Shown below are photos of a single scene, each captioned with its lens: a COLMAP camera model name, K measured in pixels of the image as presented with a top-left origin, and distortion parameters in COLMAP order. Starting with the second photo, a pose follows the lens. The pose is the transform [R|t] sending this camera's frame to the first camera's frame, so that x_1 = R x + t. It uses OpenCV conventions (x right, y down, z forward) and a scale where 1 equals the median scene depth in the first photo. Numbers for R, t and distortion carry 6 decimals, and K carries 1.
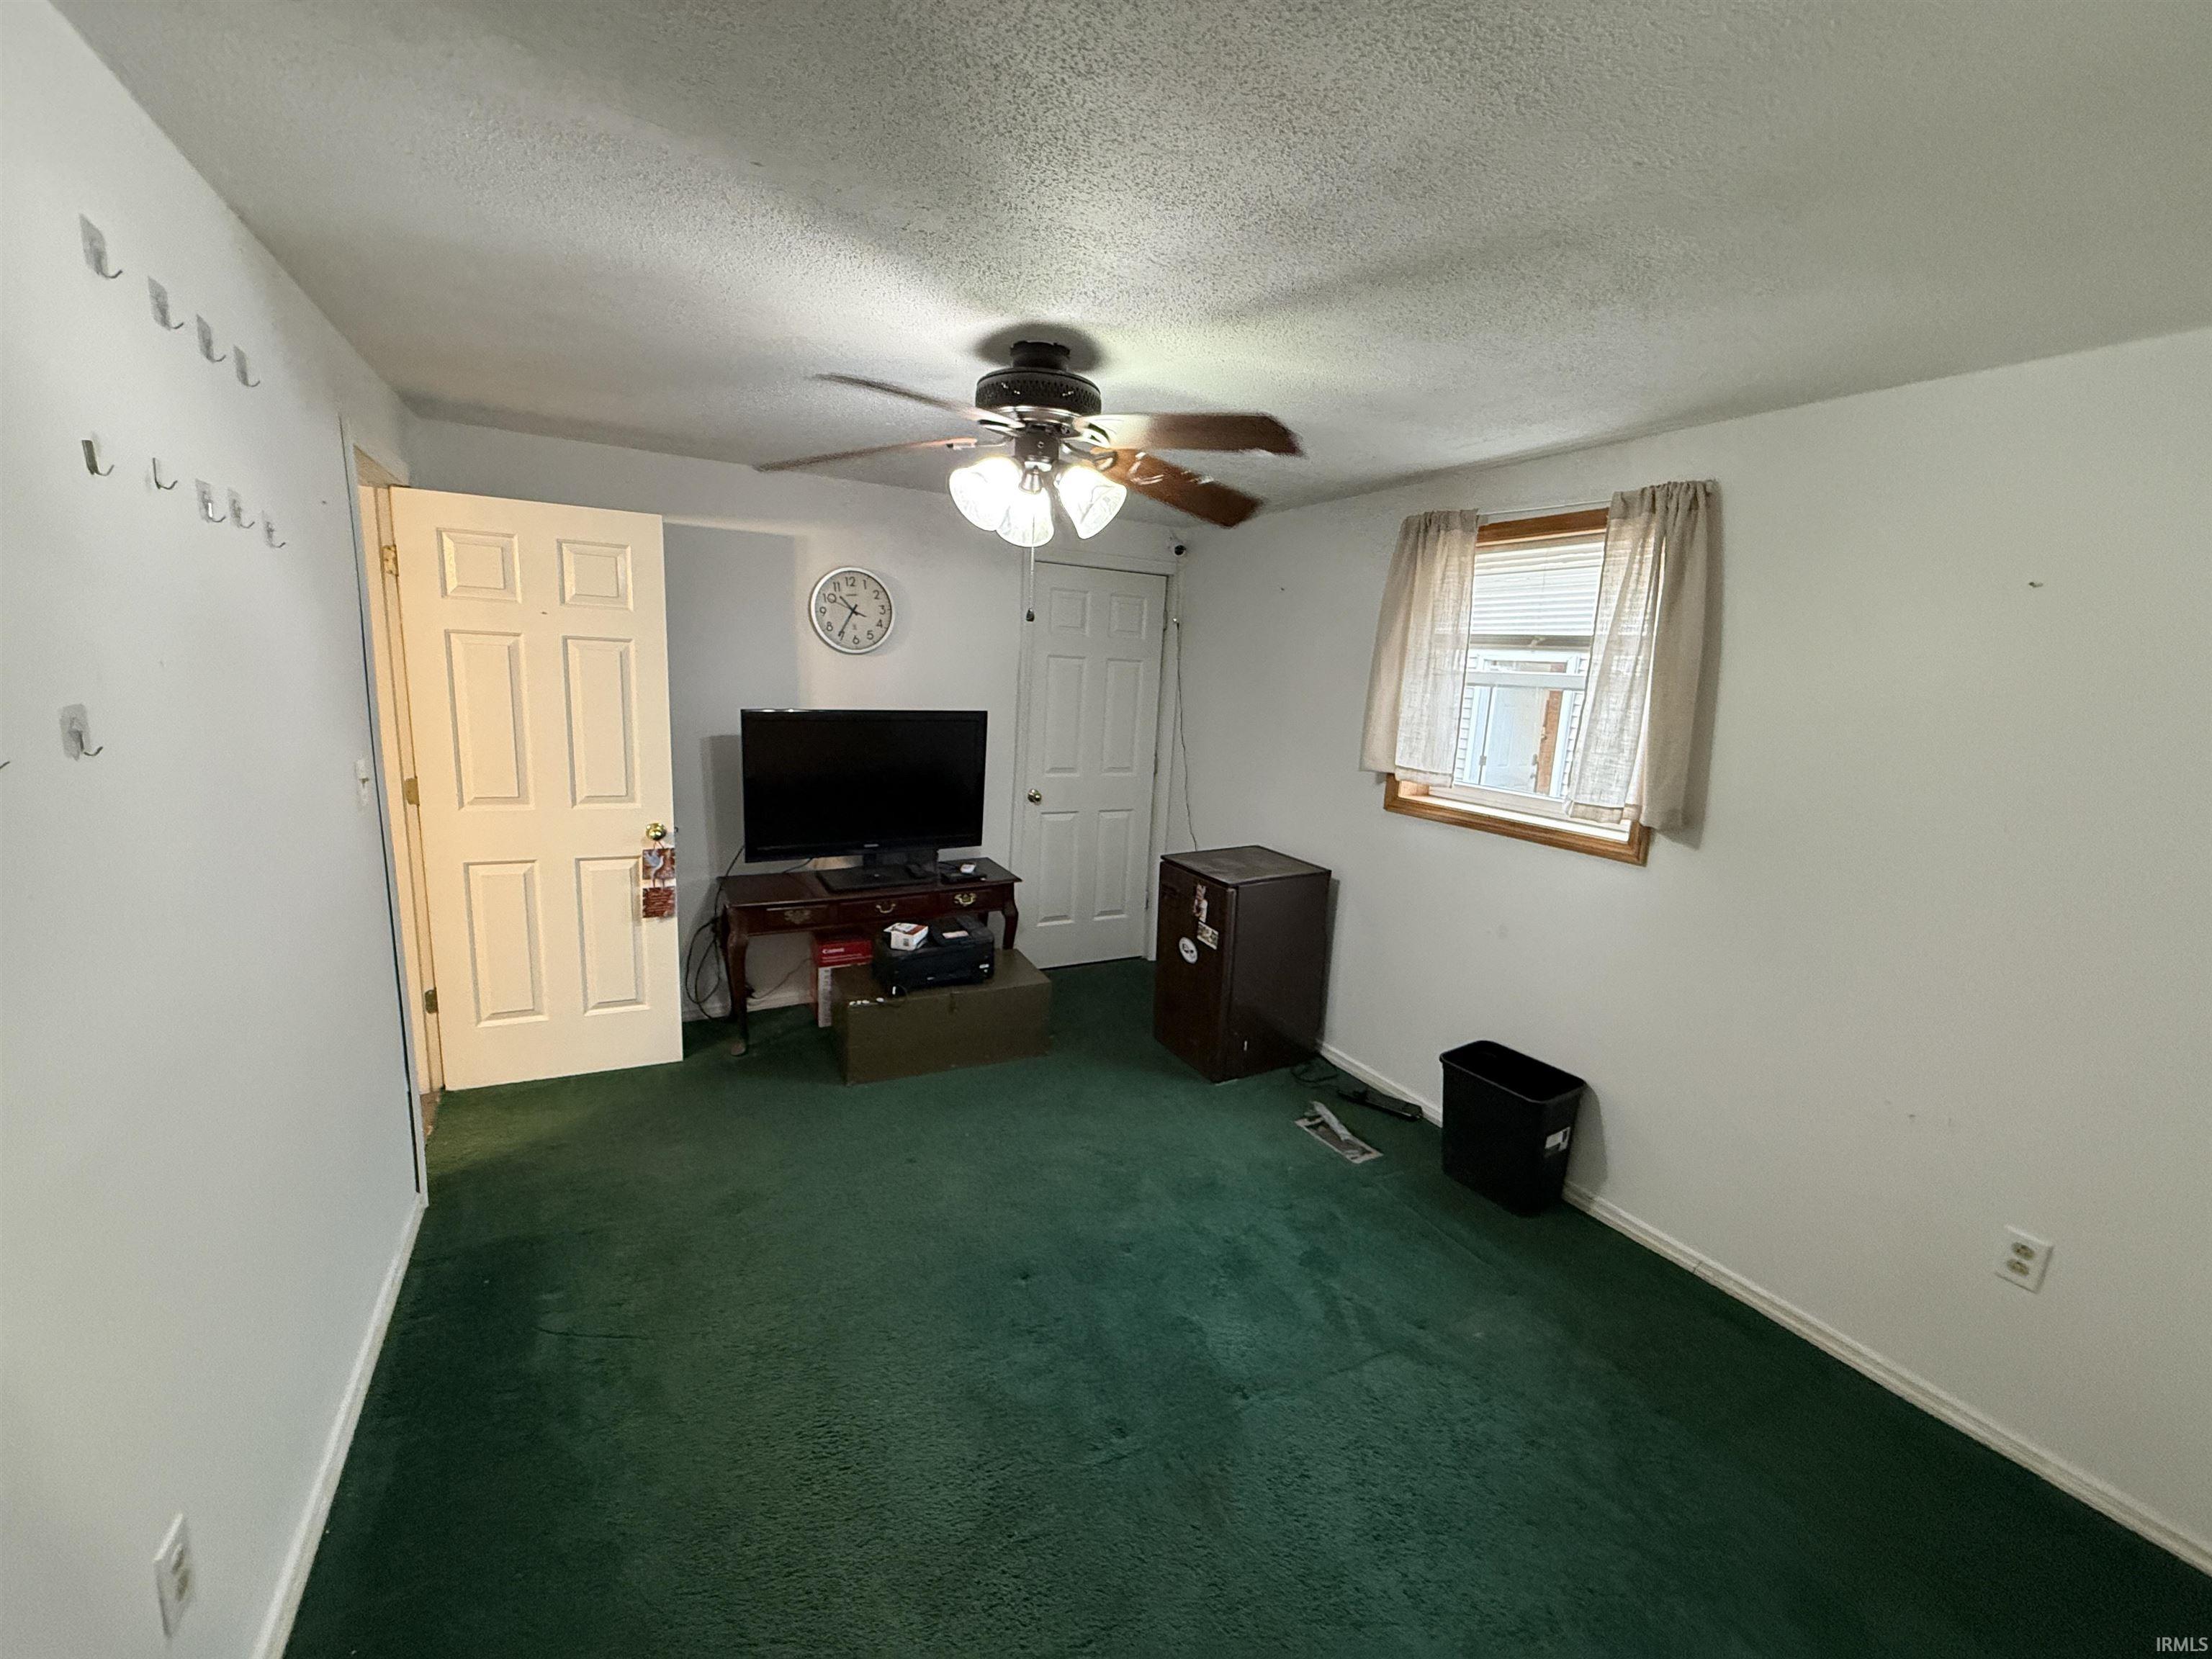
lens RADIAL K [[887.4, 0, 1099.6], [0, 887.4, 827.2], [0, 0, 1]] dist [0.000638, 0.000817]
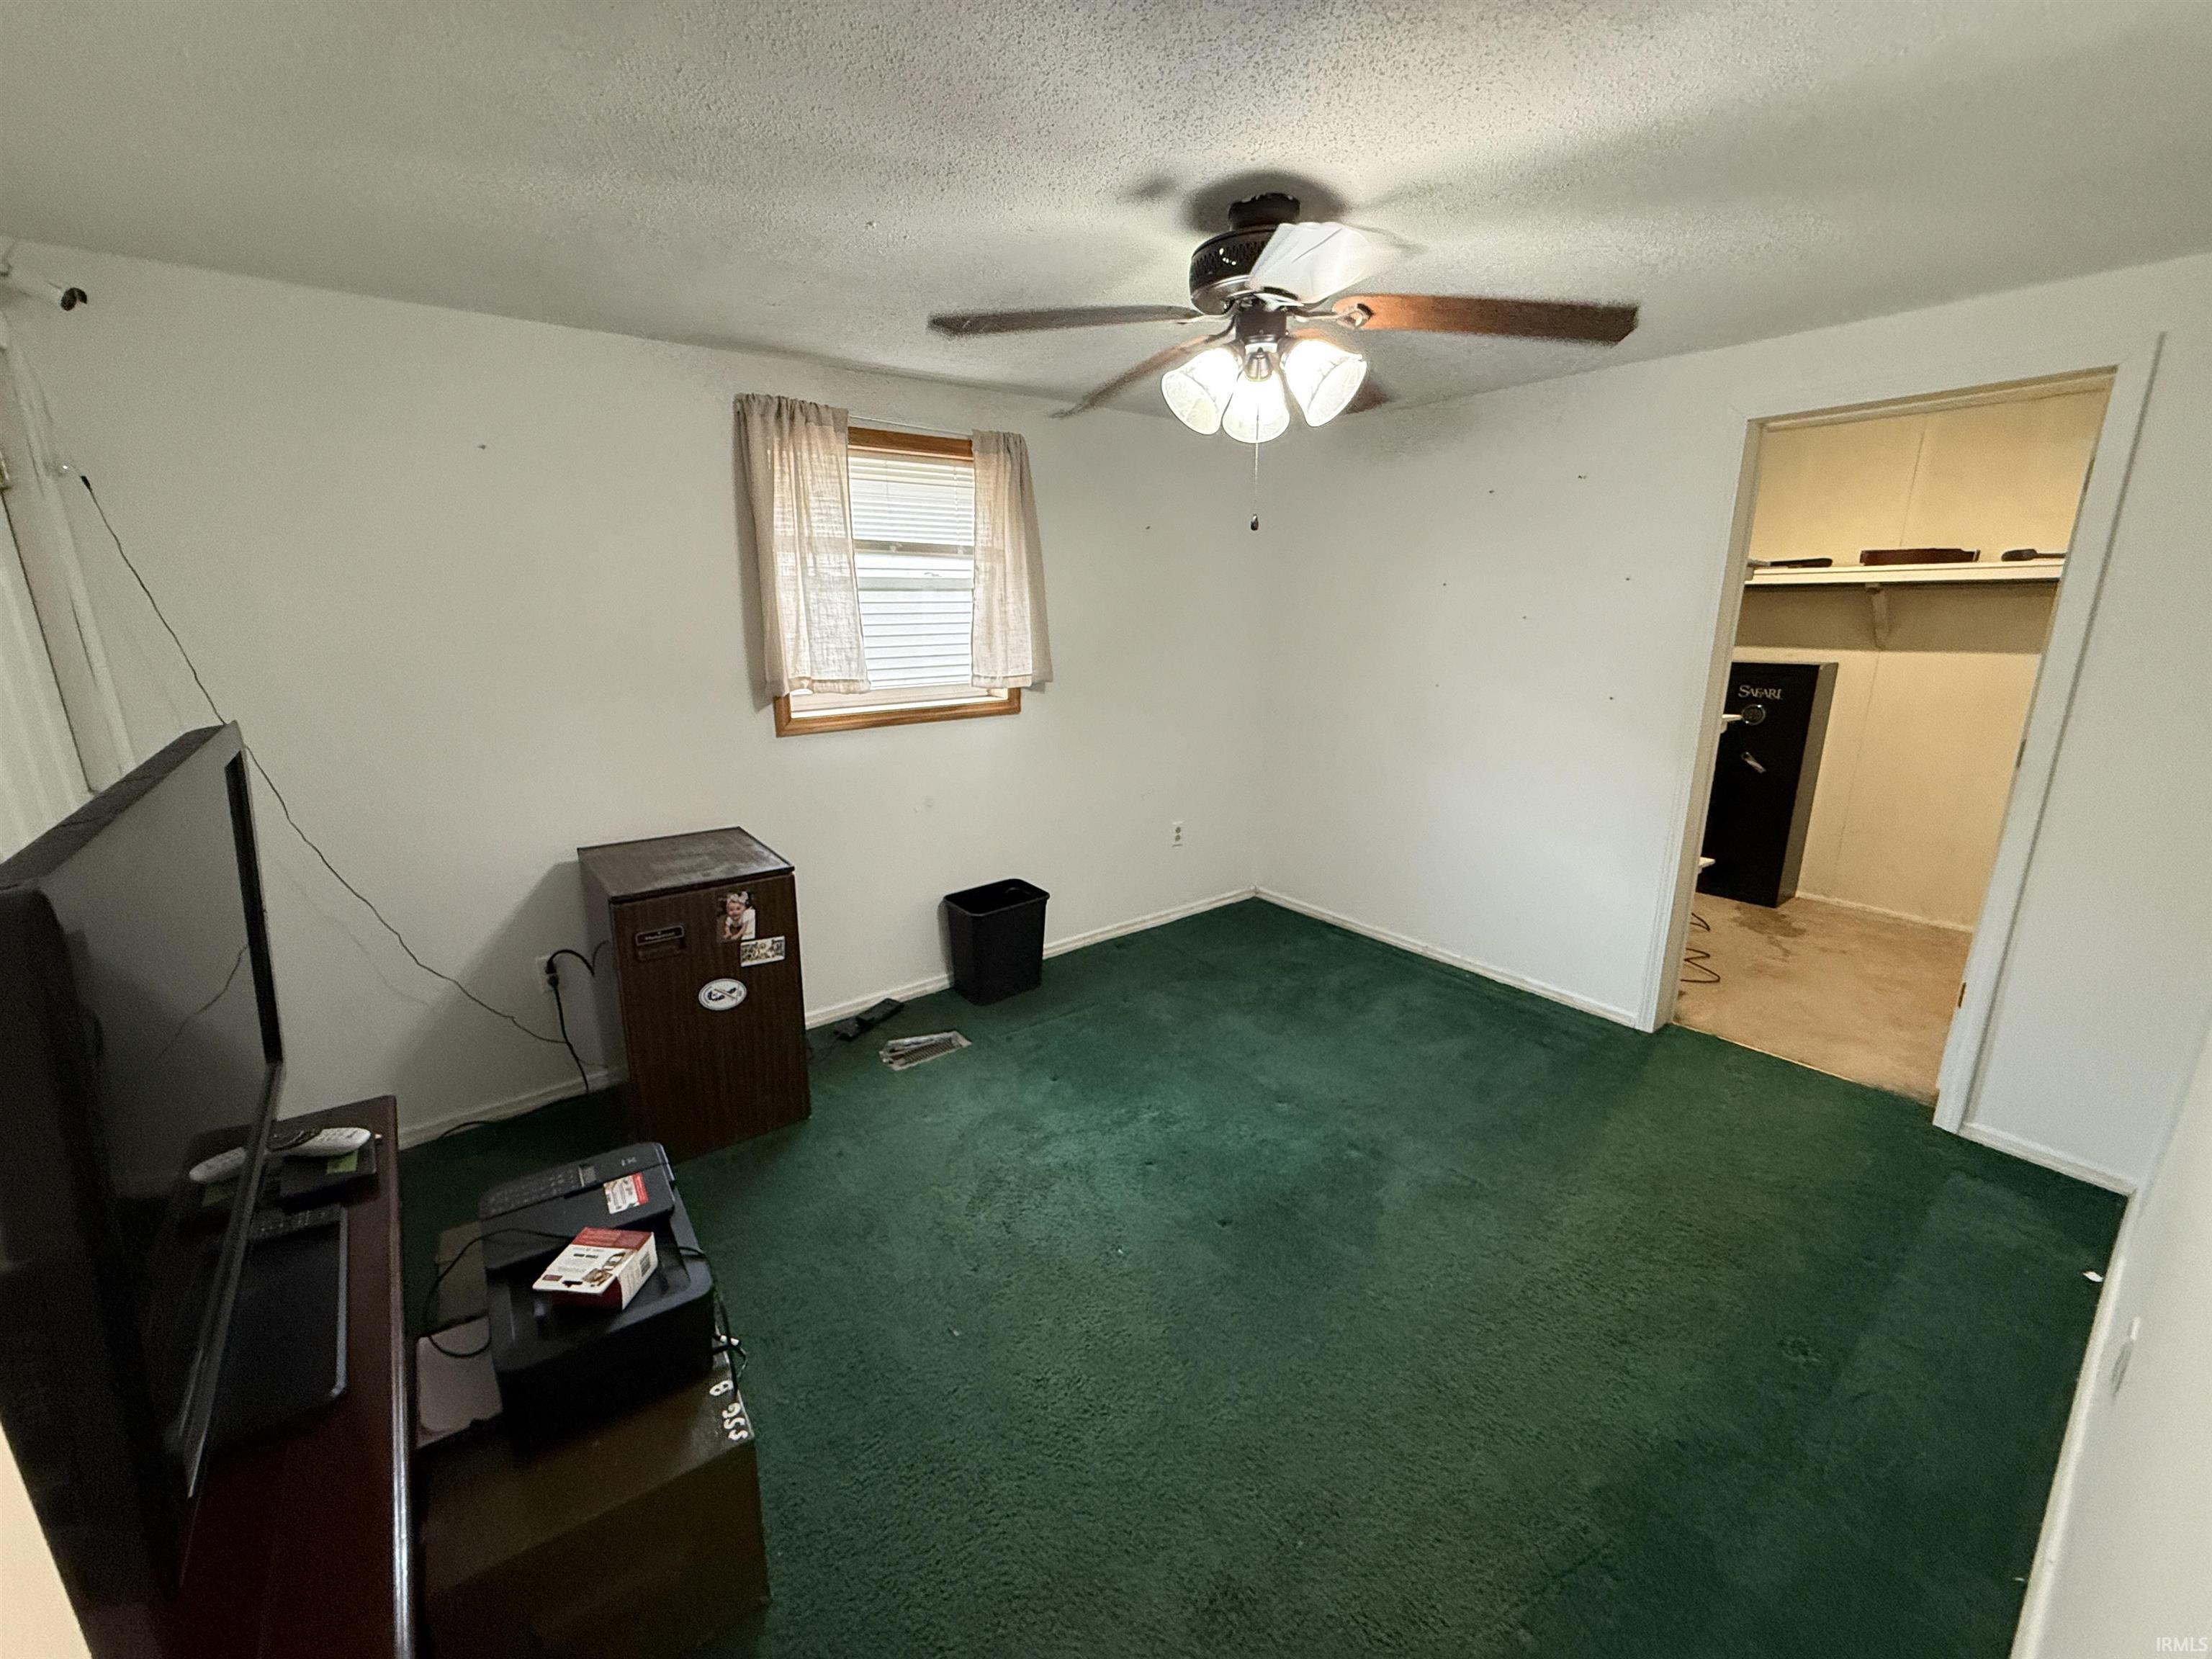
lens RADIAL K [[887.4, 0, 1100.0], [0, 887.4, 824.6], [0, 0, 1]] dist [0.000638, 0.000817]
pose [[-0.165455, -0.287830, 0.943281, -0.682918], [0.173943, 0.932952, 0.315189, -0.184696], [-0.970757, 0.216227, -0.104296, 0.912199]]
